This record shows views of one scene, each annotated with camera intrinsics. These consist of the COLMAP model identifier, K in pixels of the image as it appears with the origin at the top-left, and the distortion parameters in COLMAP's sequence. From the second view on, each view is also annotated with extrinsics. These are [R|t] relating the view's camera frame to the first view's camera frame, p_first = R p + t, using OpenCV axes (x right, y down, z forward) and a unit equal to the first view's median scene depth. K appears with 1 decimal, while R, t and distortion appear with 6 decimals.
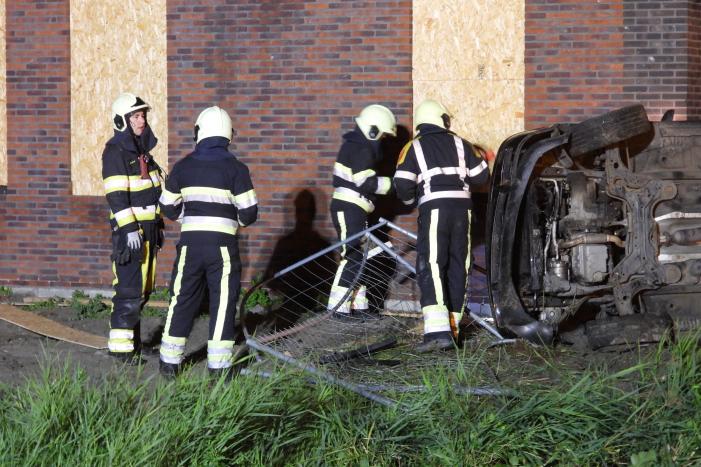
lens RADIAL K [[2092.5, 0, 351.2], [0, 2092.5, 234.7], [0, 0, 1]] dist [-0.005353, 0.000000]
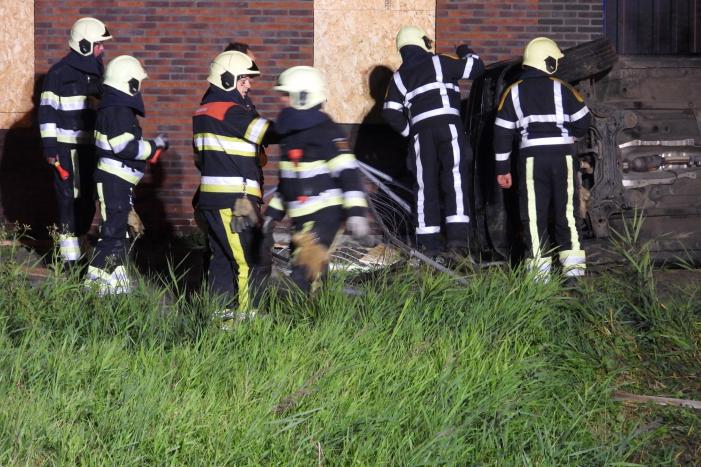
lens RADIAL K [[3133.5, 0, 261.5], [0, 3133.5, 202.4], [0, 0, 1]] dist [0.109550, 0.000000]
pose [[0.953029, -0.006095, 0.302818, -0.453140], [0.007077, 0.999973, -0.002145, 0.020378], [-0.302796, 0.004188, 0.953046, -0.406629]]
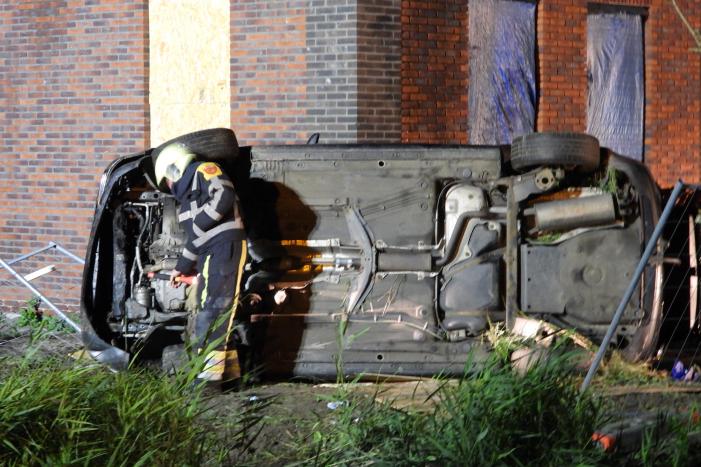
lens RADIAL K [[2092.5, 0, 316.2], [0, 2092.5, 200.4], [0, 0, 1]] dist [-0.005353, 0.000000]
pose [[0.947843, 0.010256, -0.318573, 0.435850], [-0.018999, 0.999523, -0.024349, -0.005030], [0.318171, 0.029132, 0.947586, 0.082028]]
